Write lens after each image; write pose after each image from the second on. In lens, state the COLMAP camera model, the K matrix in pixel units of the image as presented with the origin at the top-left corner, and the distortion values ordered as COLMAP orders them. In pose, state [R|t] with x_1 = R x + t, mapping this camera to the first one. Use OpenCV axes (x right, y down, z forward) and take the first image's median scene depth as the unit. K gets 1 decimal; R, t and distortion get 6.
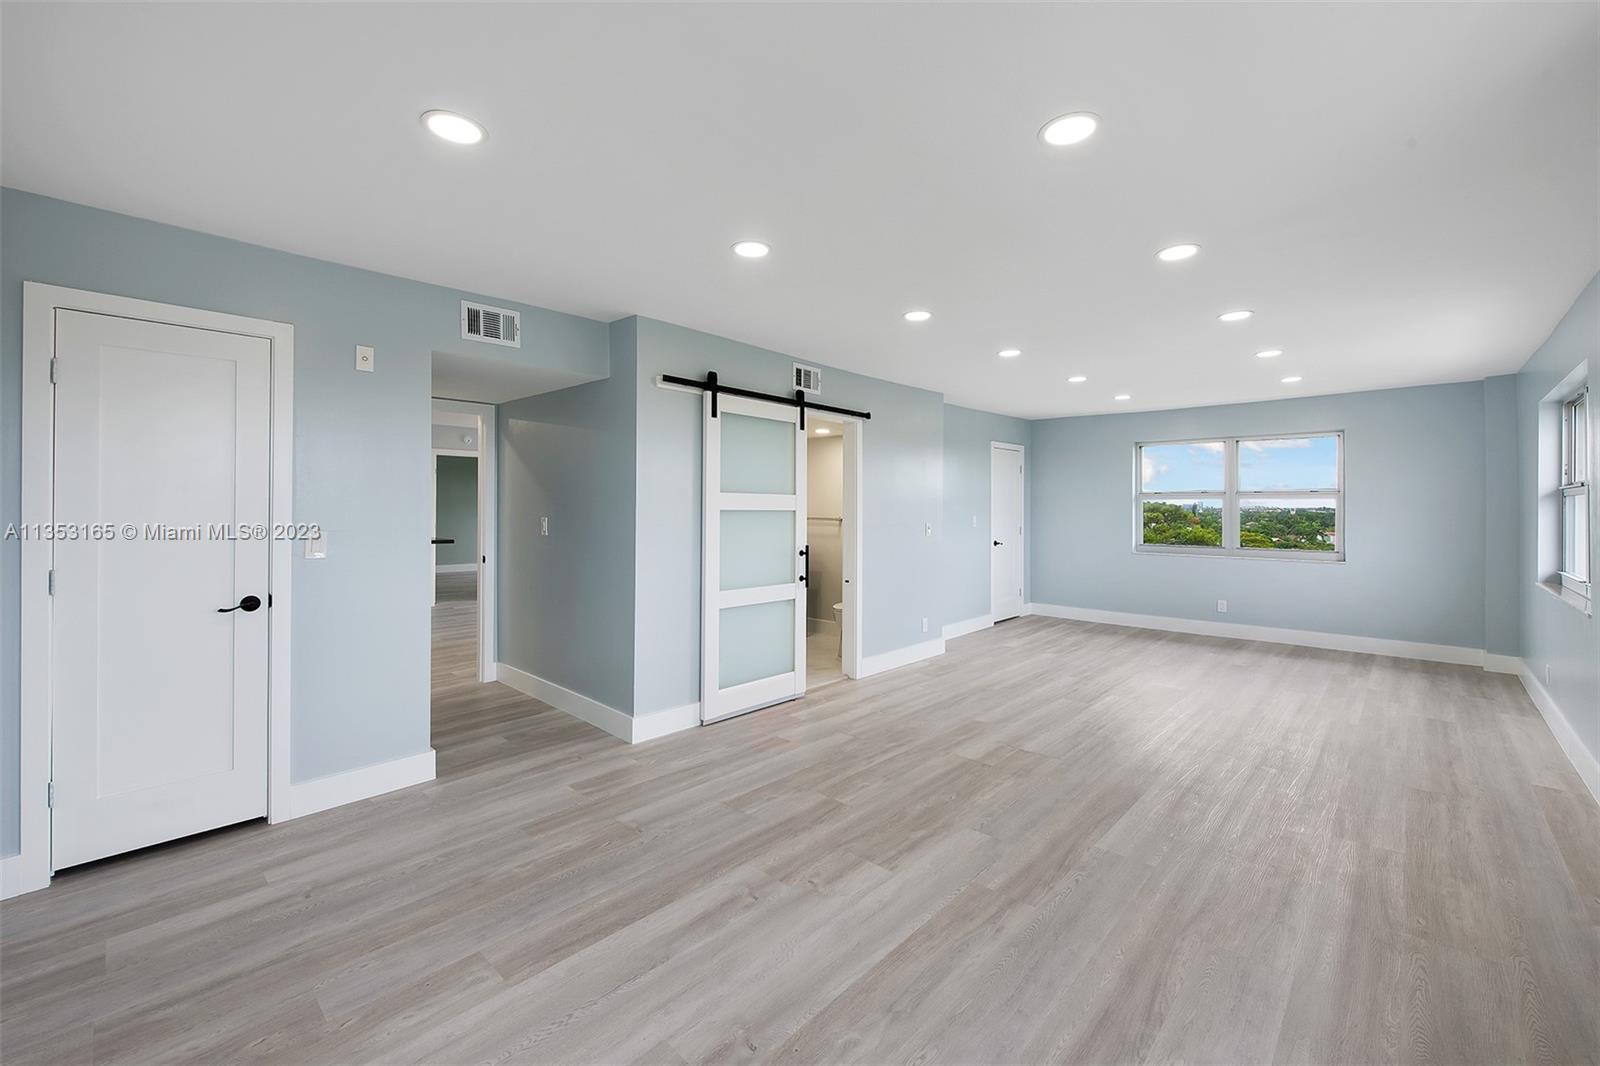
lens RADIAL K [[646.3, 0, 798.7], [0, 646.3, 502.7], [0, 0, 1]] dist [0.000404, -0.005675]
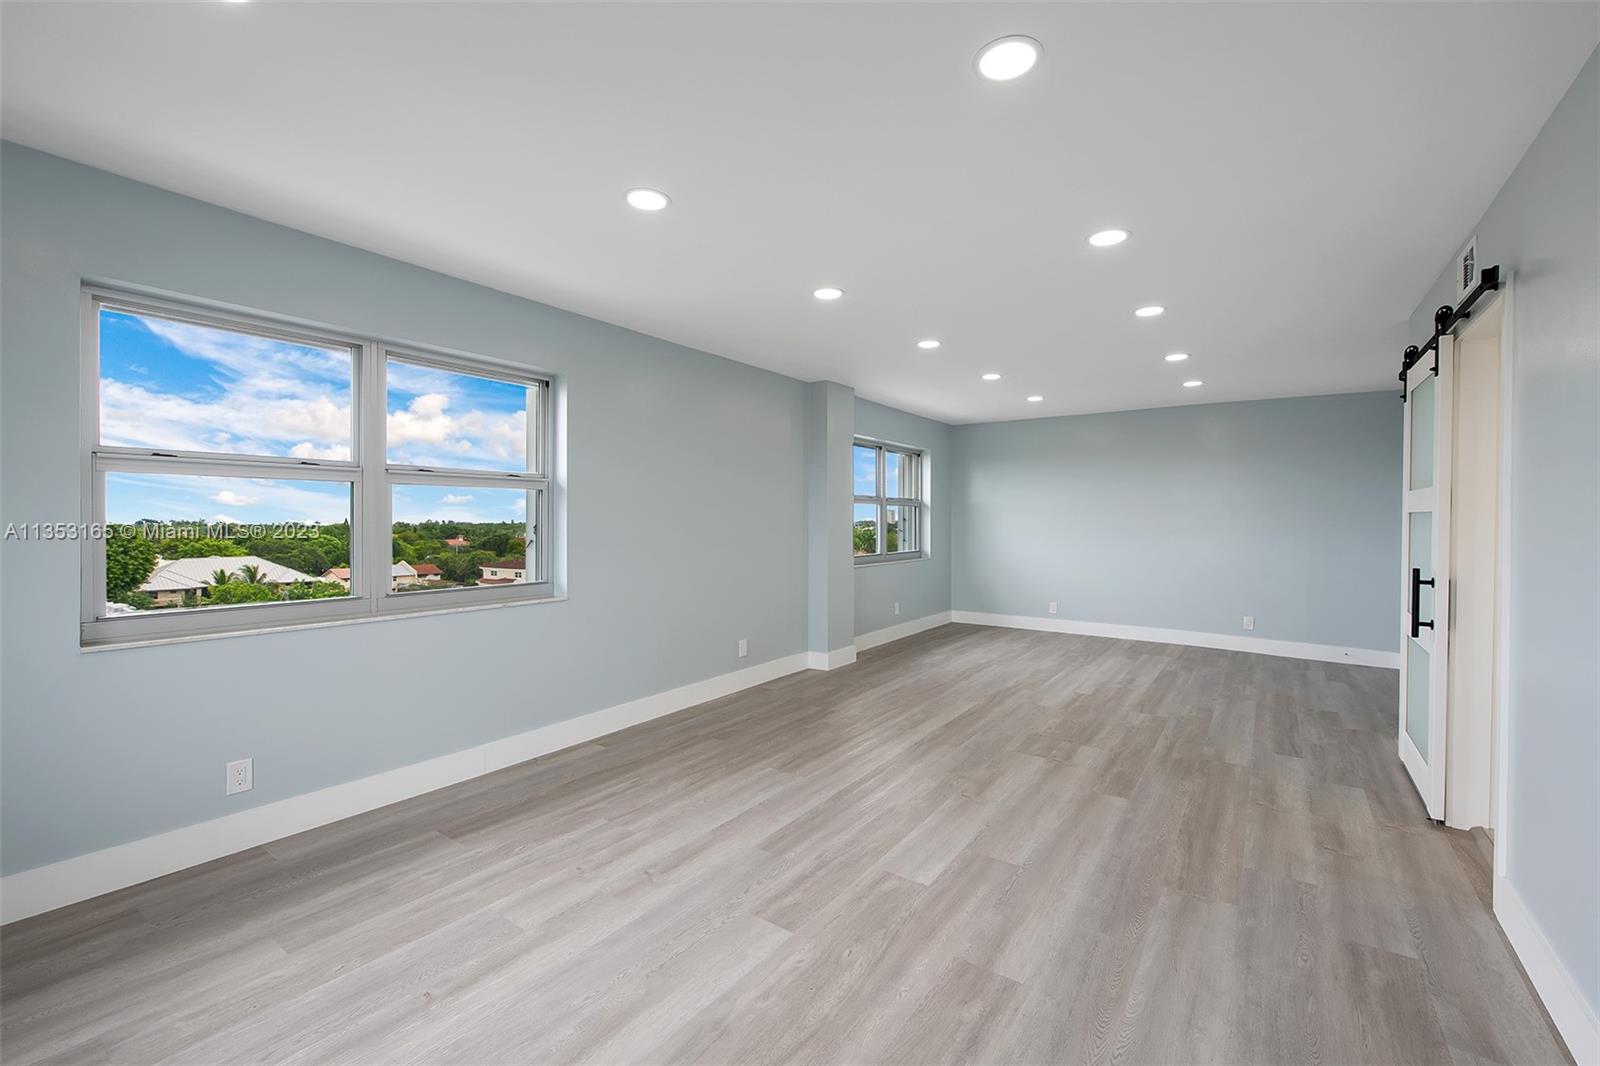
lens RADIAL K [[658.0, 0, 807.9], [0, 658.0, 523.1], [0, 0, 1]] dist [0.001439, -0.005018]
pose [[-0.988322, -0.004082, -0.152328, 0.810314], [-0.004313, 0.999990, 0.001189, 0.030757], [0.152321, 0.001833, -0.988329, 1.834820]]
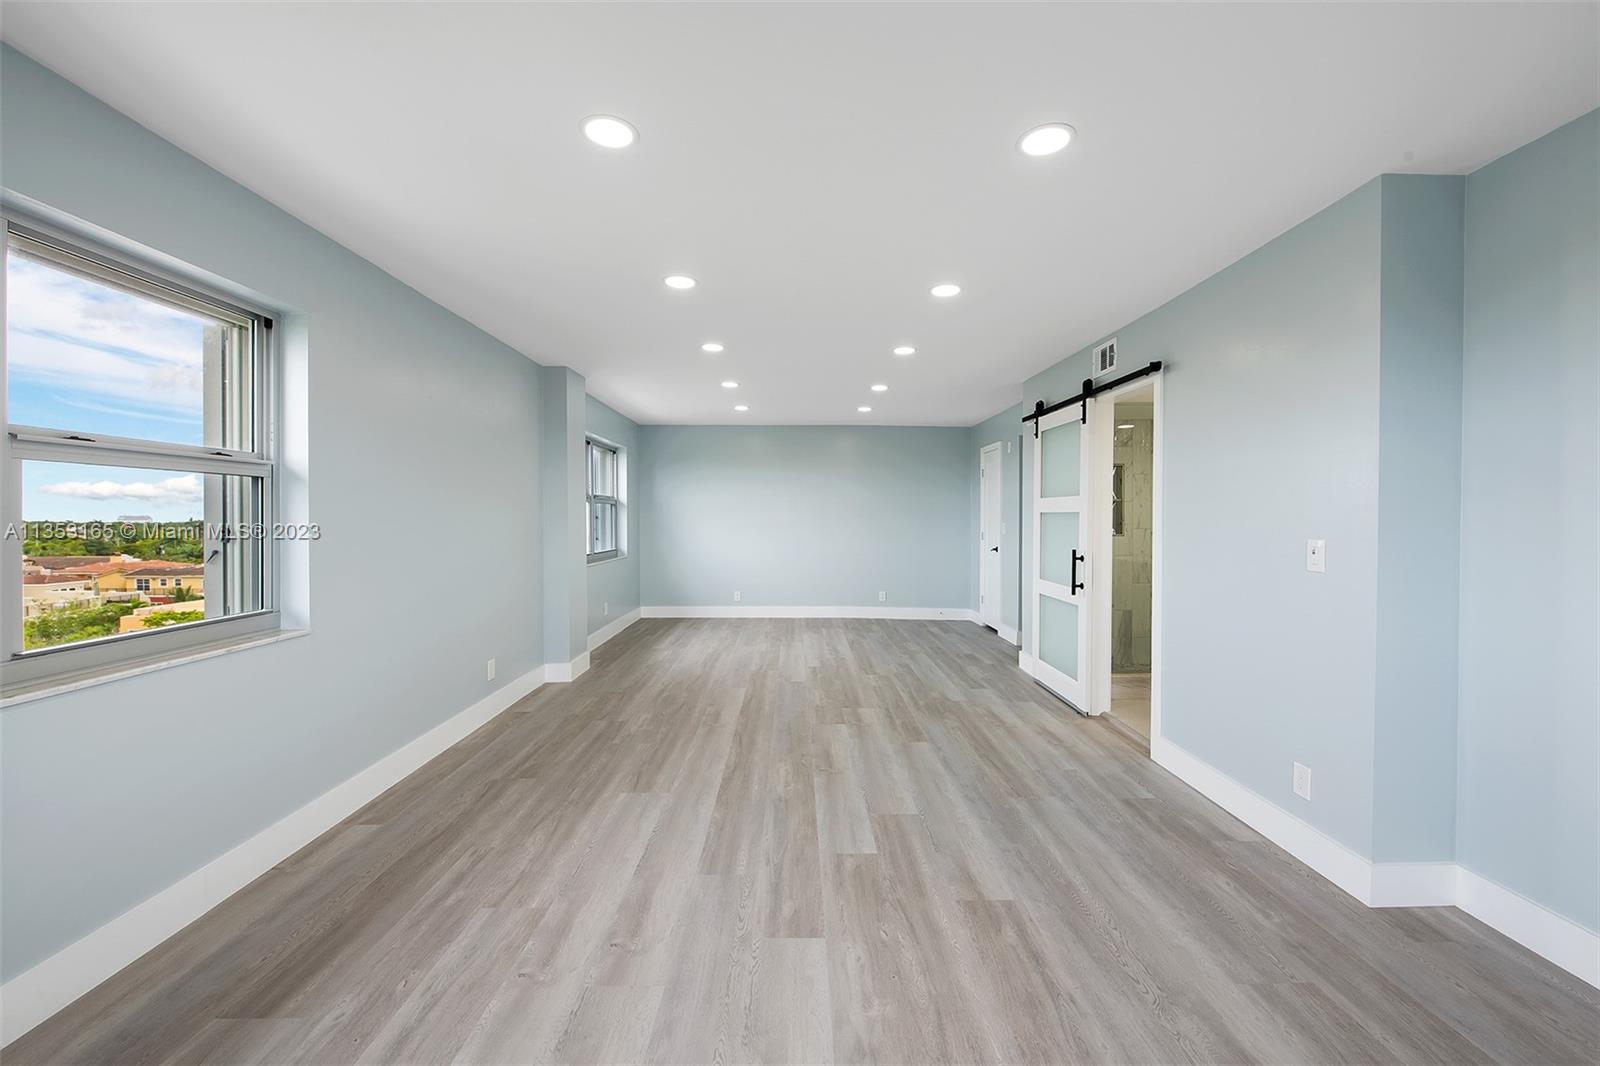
lens RADIAL K [[629.7, 0, 803.5], [0, 629.7, 525.0], [0, 0, 1]] dist [0.001945, -0.004861]
pose [[-0.714379, 0.006118, -0.699733, 1.105711], [0.000980, 0.999970, 0.007743, 0.028703], [0.699759, 0.004846, -0.714363, 1.651879]]
